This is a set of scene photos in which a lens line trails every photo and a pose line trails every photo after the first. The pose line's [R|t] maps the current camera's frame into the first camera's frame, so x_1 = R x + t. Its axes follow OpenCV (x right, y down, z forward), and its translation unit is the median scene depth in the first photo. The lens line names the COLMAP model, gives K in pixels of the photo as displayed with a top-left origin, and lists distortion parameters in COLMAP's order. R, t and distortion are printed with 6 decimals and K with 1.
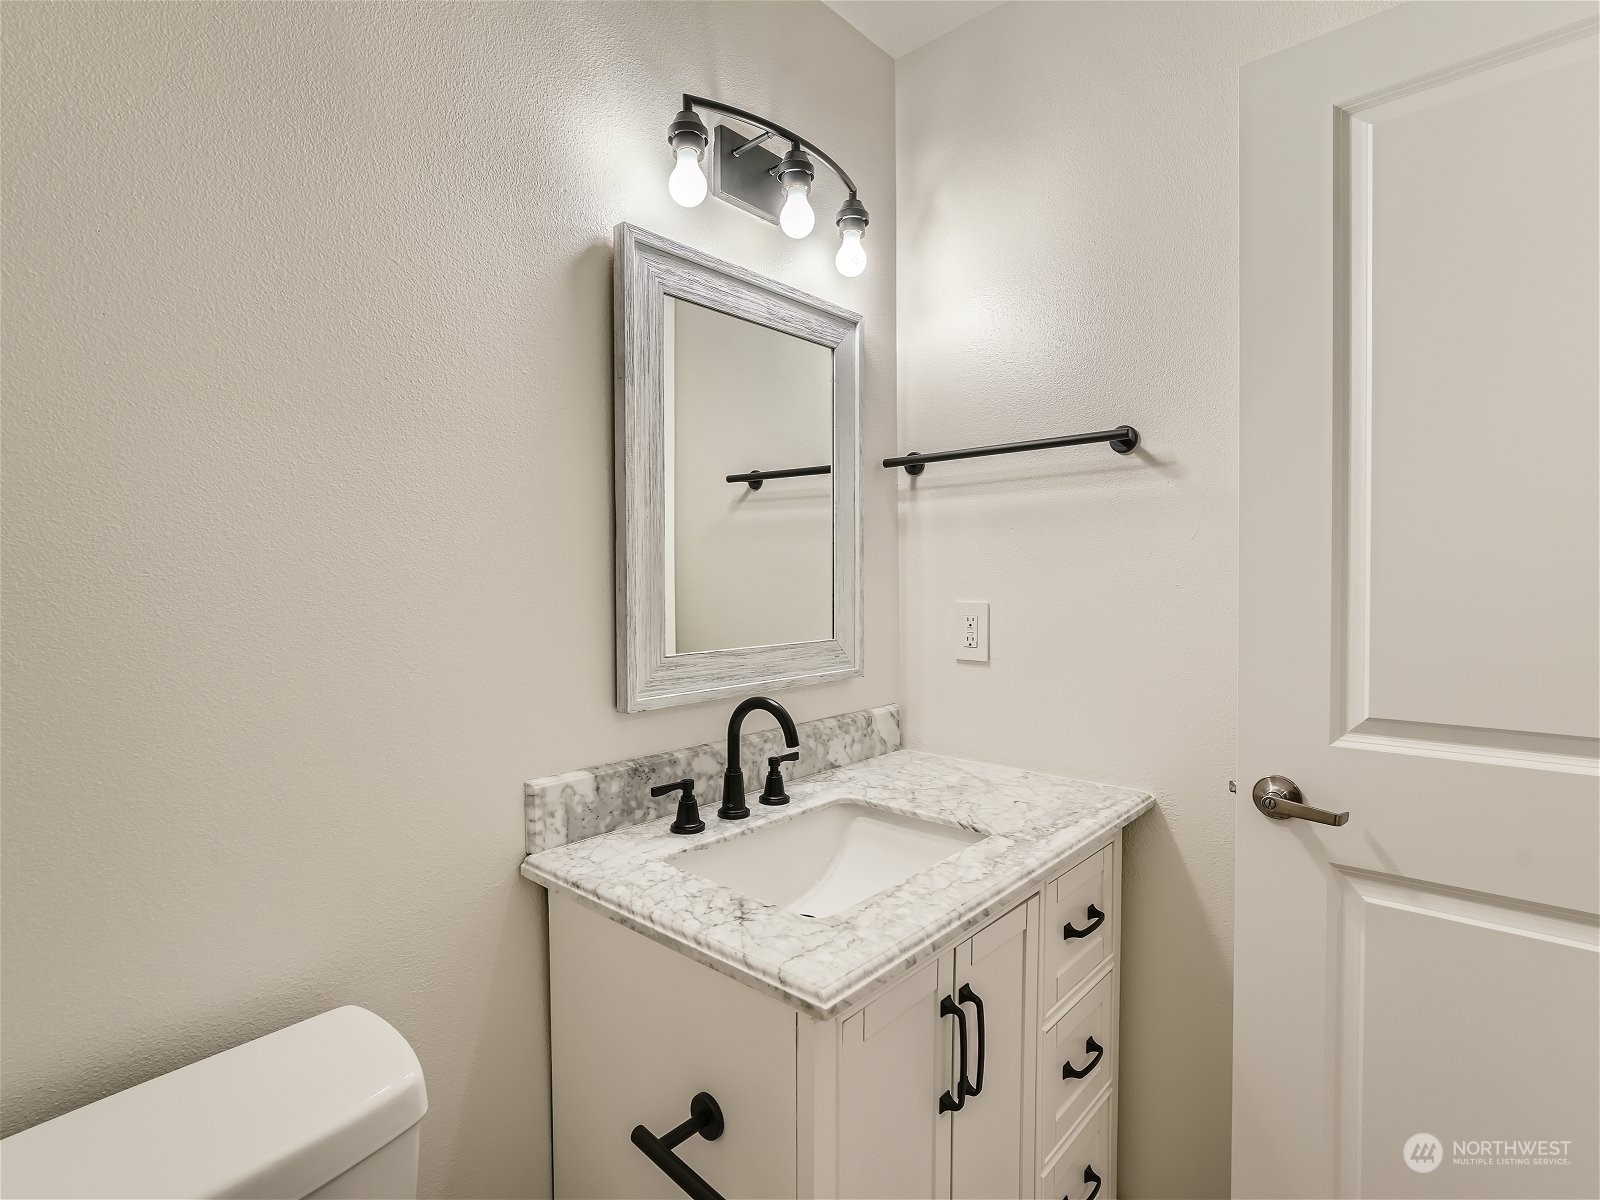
lens RADIAL K [[833.4, 0, 787.6], [0, 833.4, 595.1], [0, 0, 1]] dist [-0.004736, 0.002754]
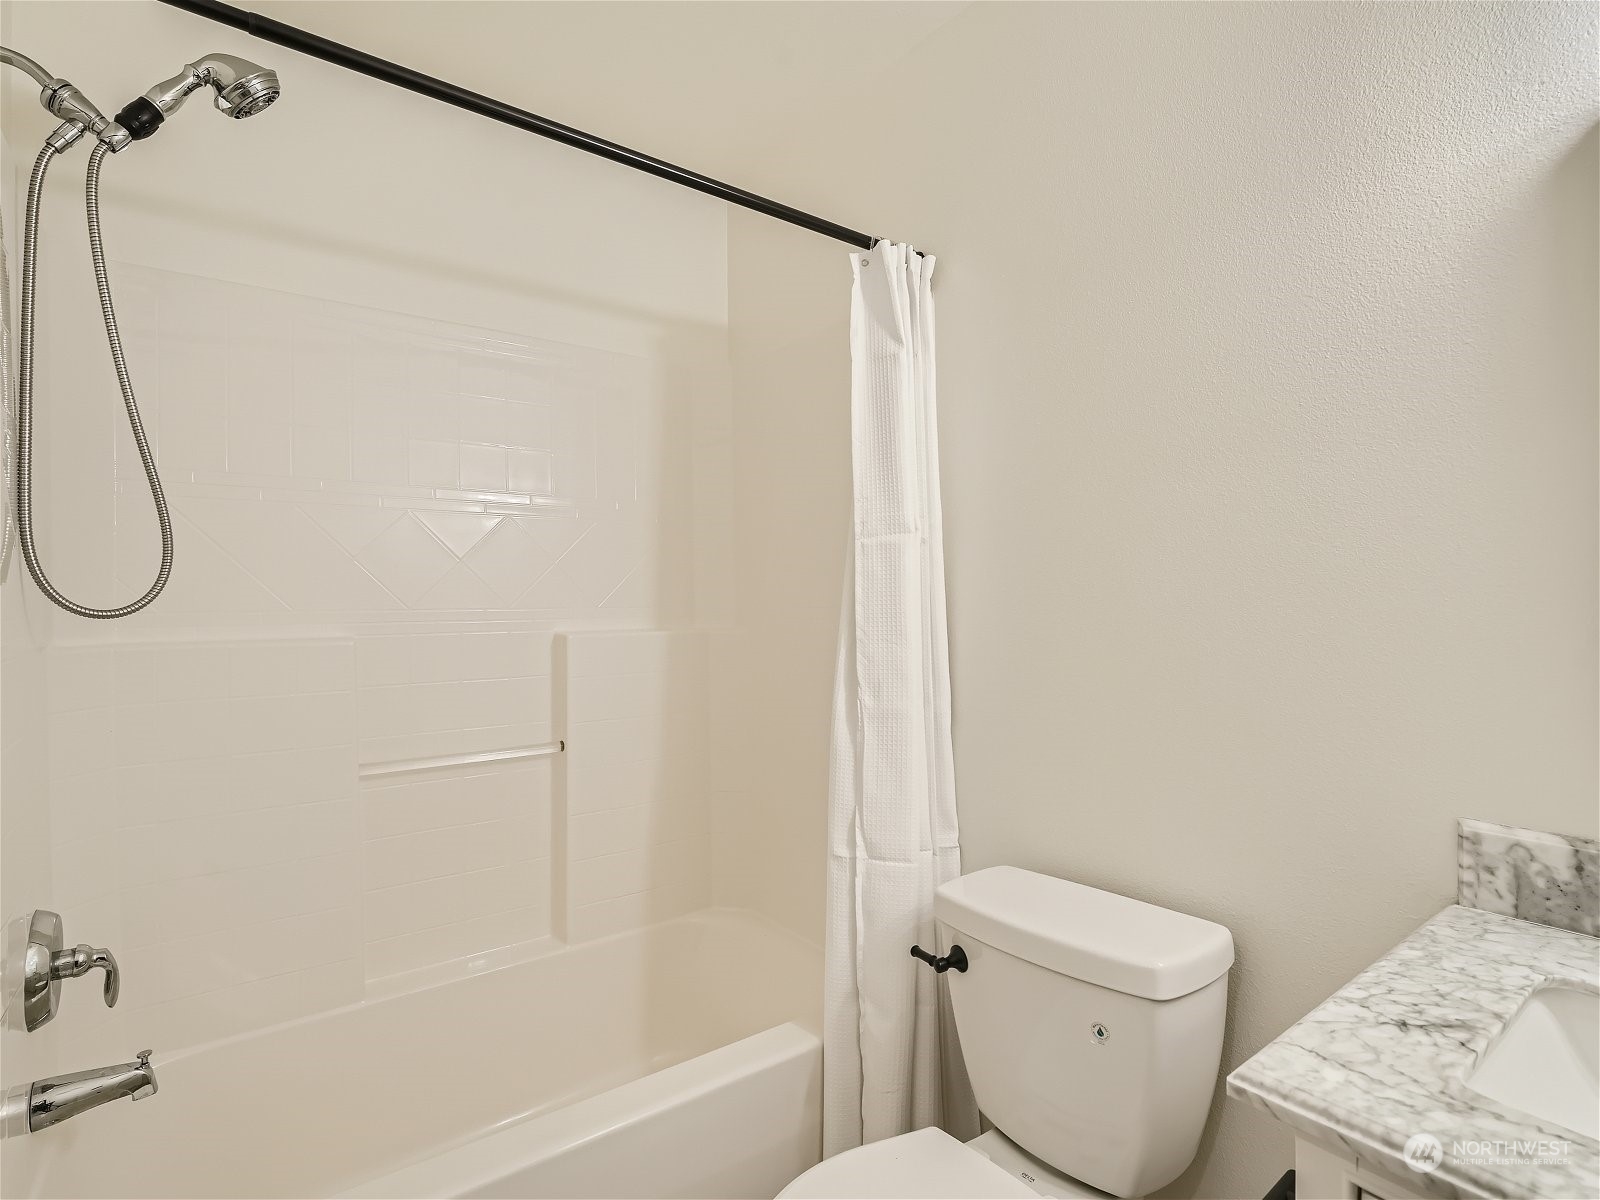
lens RADIAL K [[833.4, 0, 792.0], [0, 833.4, 596.4], [0, 0, 1]] dist [-0.004736, 0.002754]
pose [[-0.206787, 0.009420, -0.978341, 0.660765], [-0.020499, 0.999692, 0.013958, -0.003244], [0.978171, 0.022941, -0.206531, 0.492931]]
